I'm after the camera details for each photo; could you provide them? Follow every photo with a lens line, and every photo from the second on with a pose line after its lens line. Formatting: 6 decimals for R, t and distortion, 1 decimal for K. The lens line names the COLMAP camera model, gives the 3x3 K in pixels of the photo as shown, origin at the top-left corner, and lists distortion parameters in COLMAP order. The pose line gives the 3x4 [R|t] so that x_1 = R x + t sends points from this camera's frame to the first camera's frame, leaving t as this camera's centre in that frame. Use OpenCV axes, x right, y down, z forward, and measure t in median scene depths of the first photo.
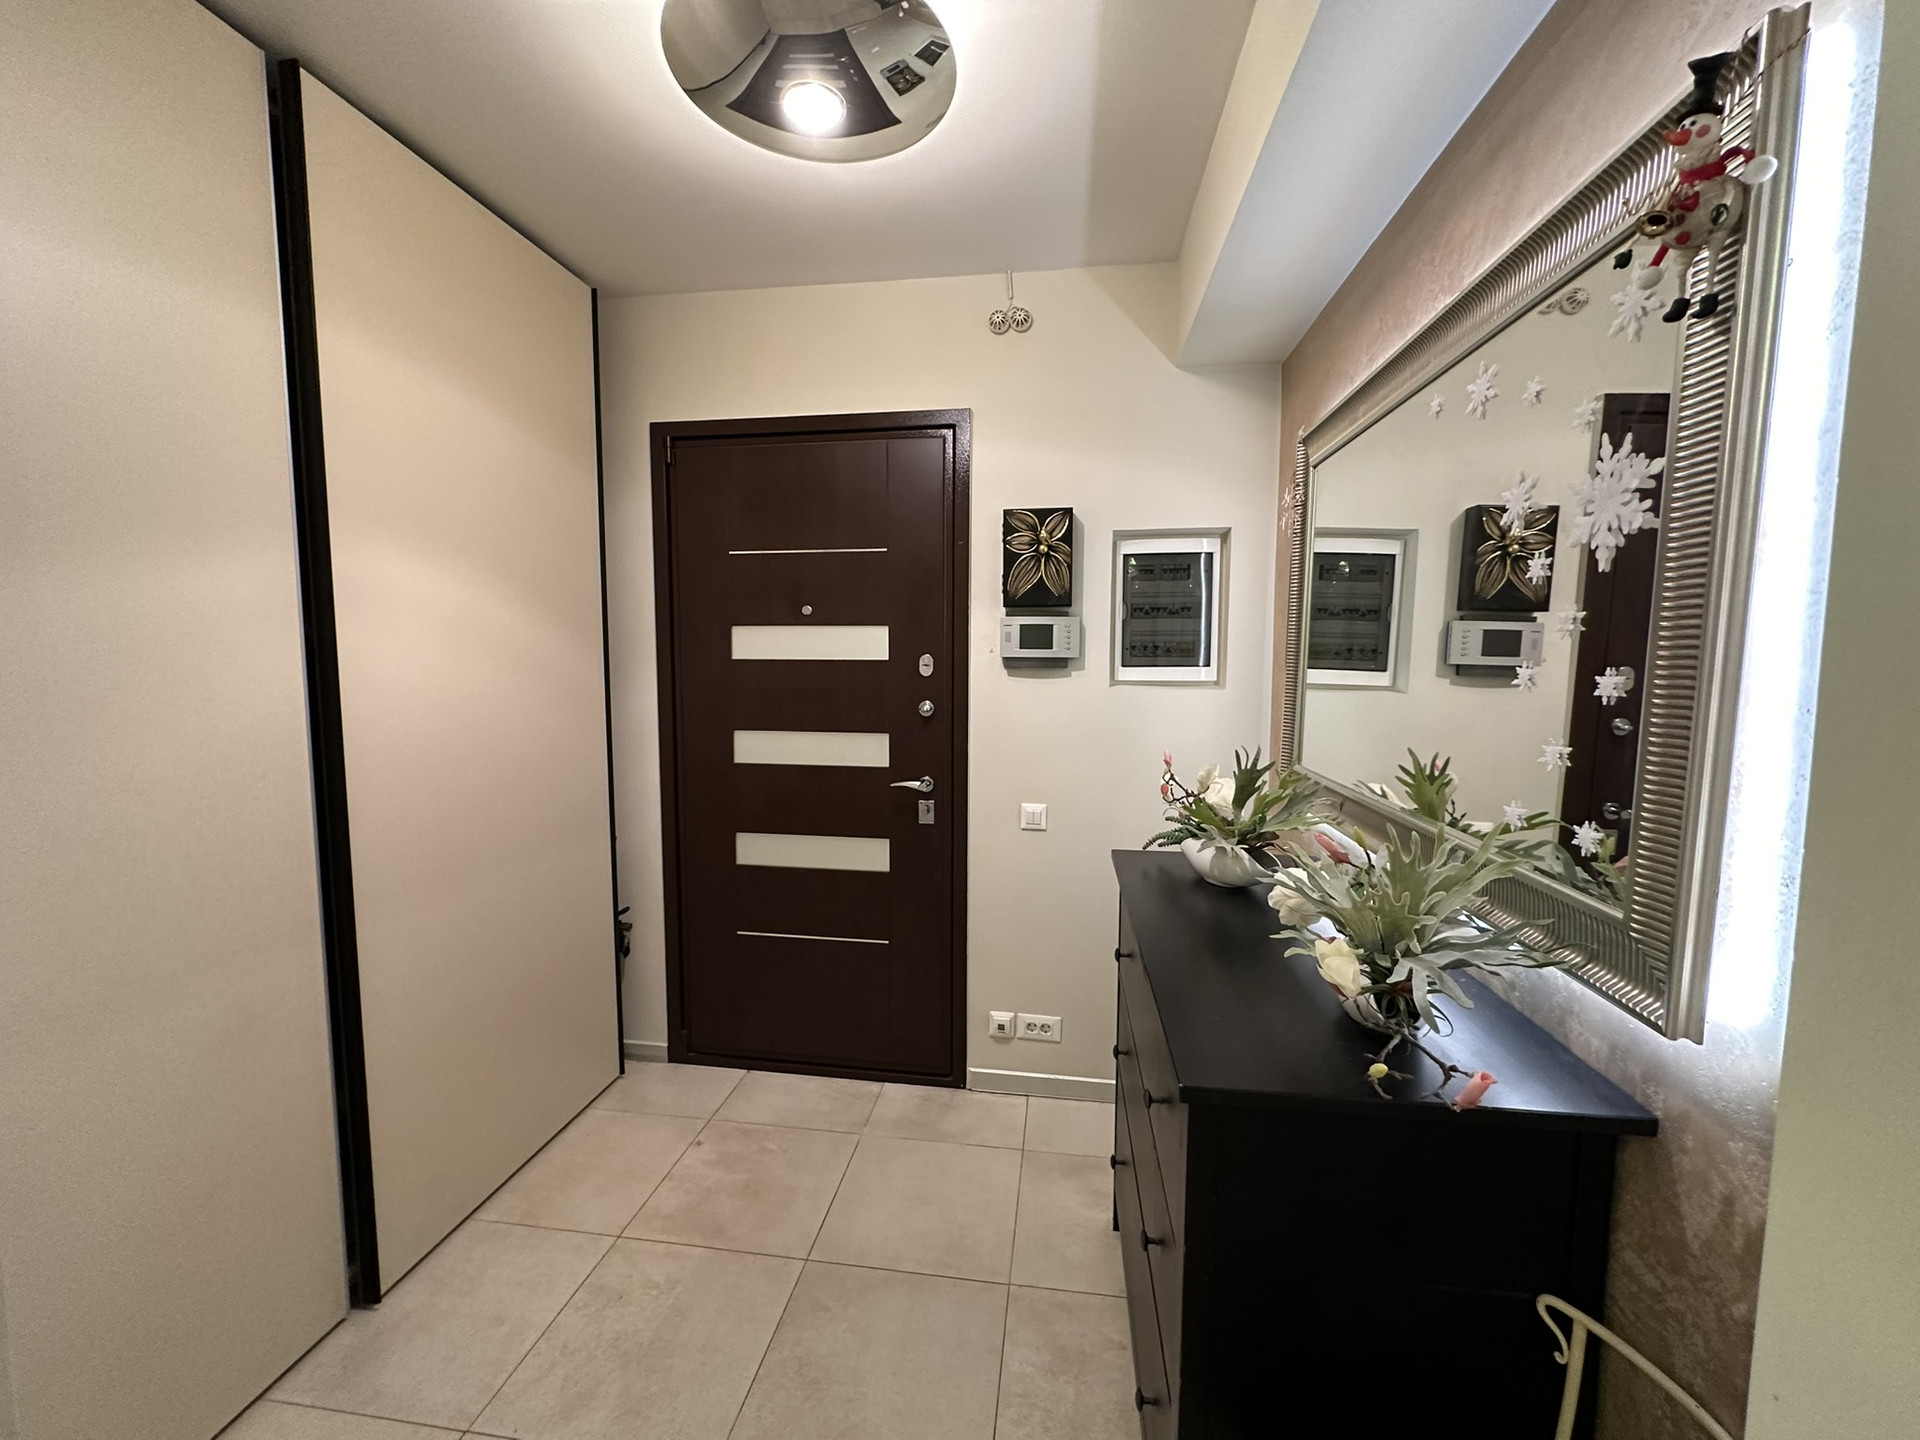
lens RADIAL K [[760.7, 0, 960.0], [0, 760.7, 720.0], [0, 0, 1]] dist [0.001400, 0.000094]
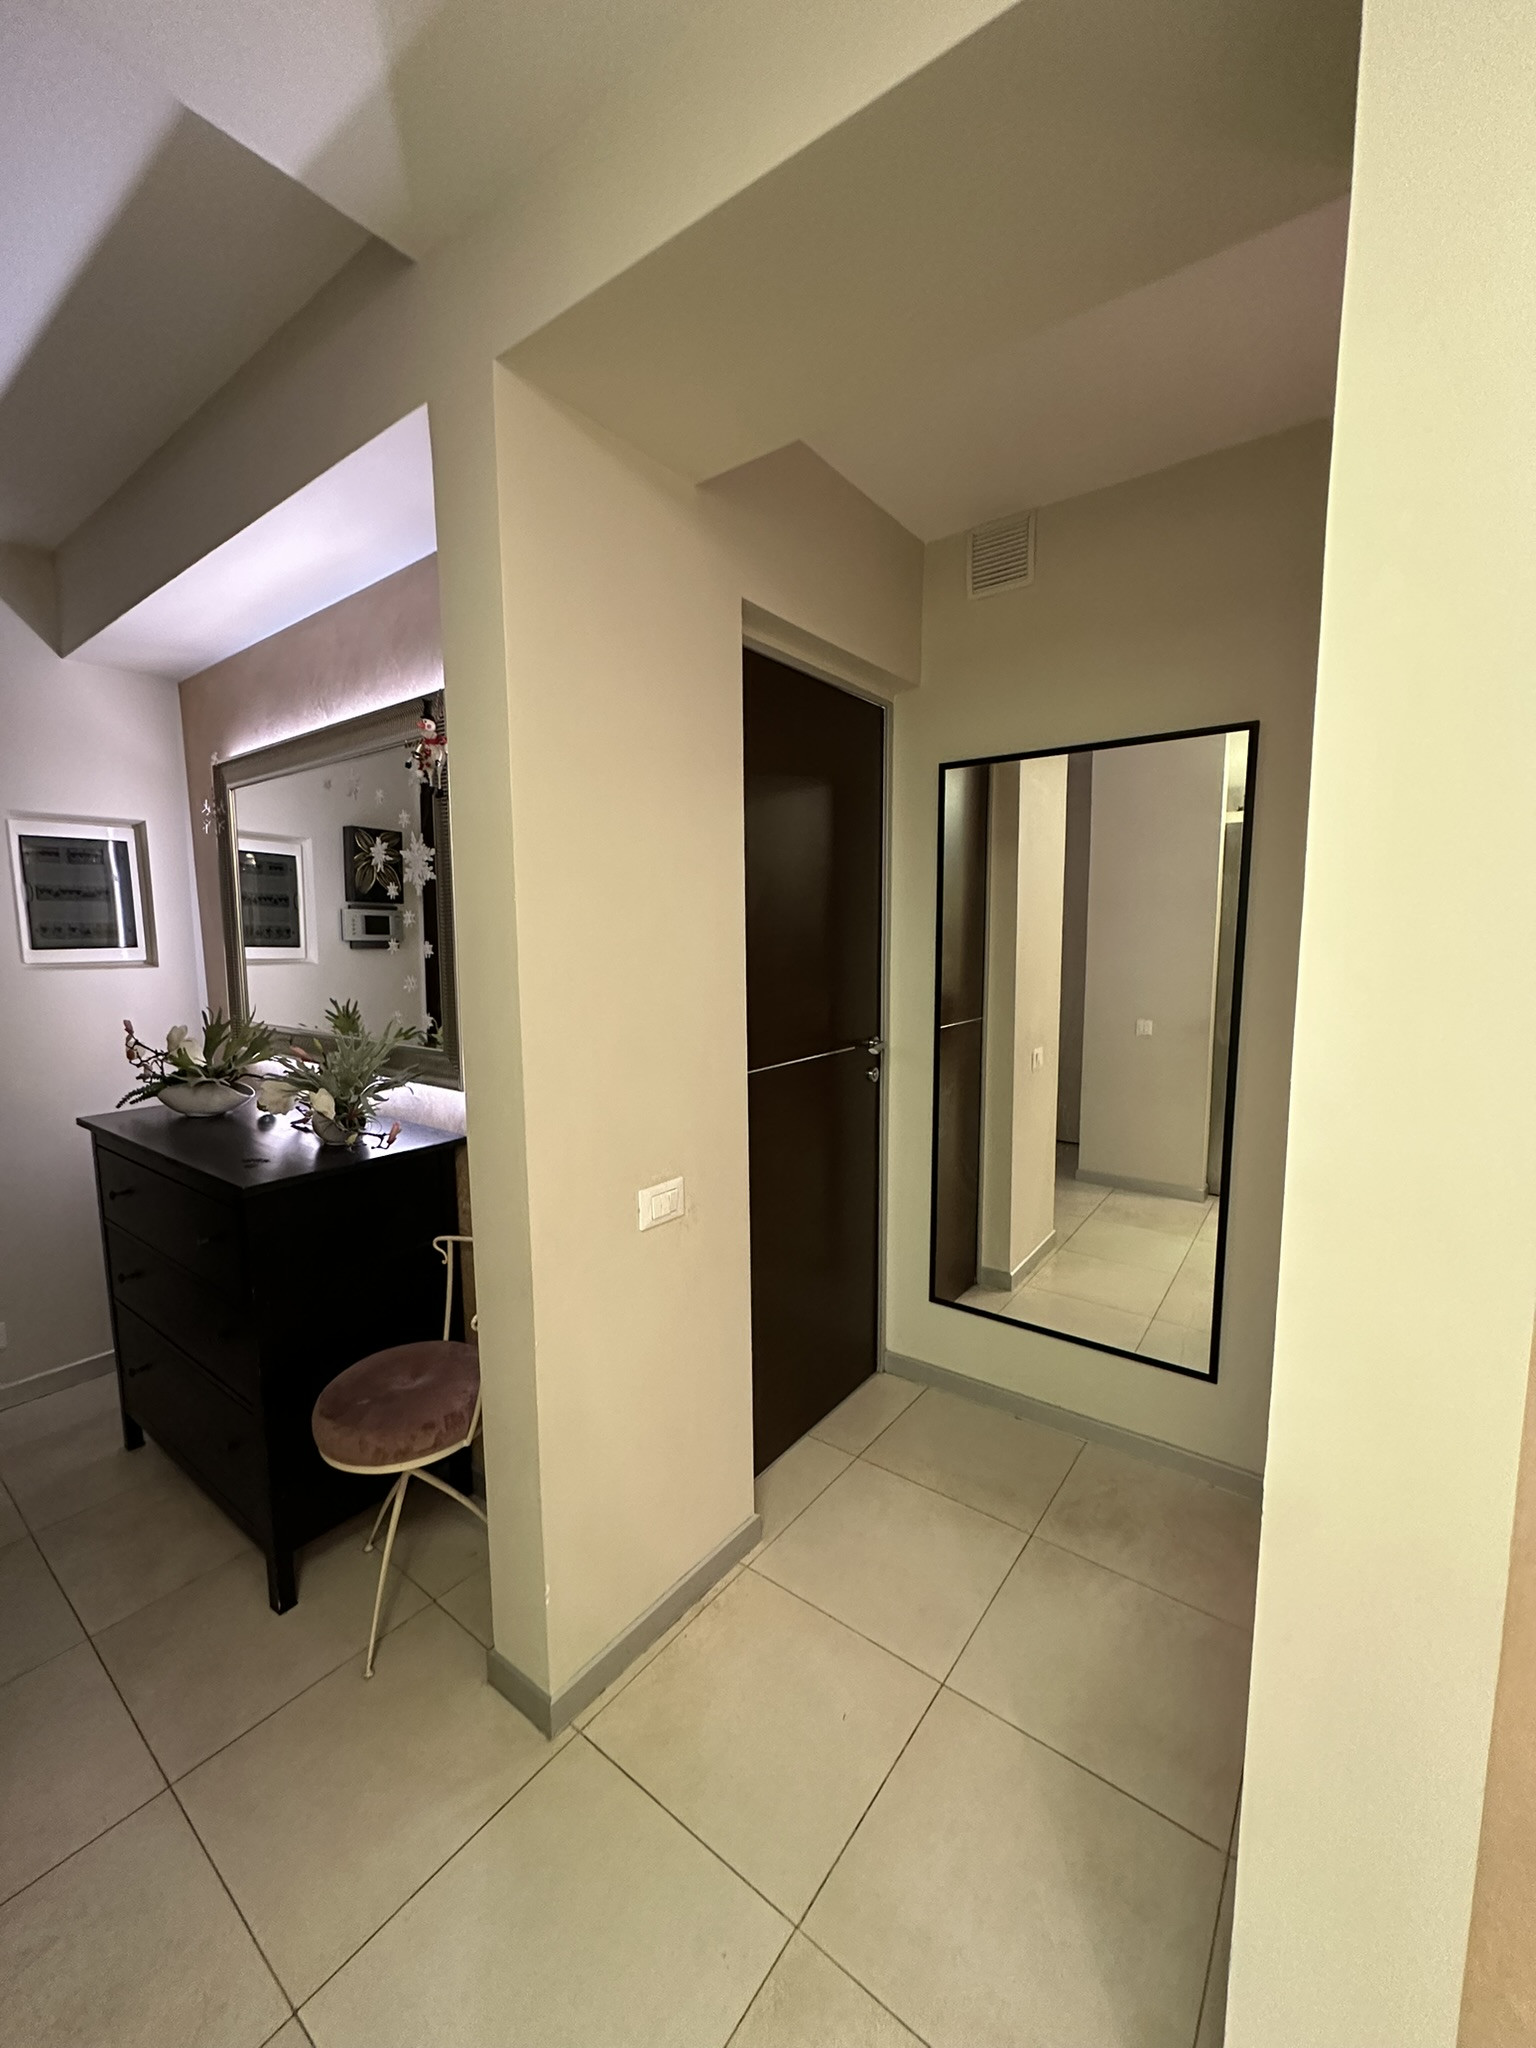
lens RADIAL K [[818.9, 0, 768.0], [0, 818.9, 1024.0], [0, 0, 1]] dist [0.000263, 0.000307]
pose [[0.487134, -0.106922, 0.866757, -0.314009], [0.083295, 0.993641, 0.075760, 0.030556], [-0.869346, 0.035291, 0.492942, -0.429944]]
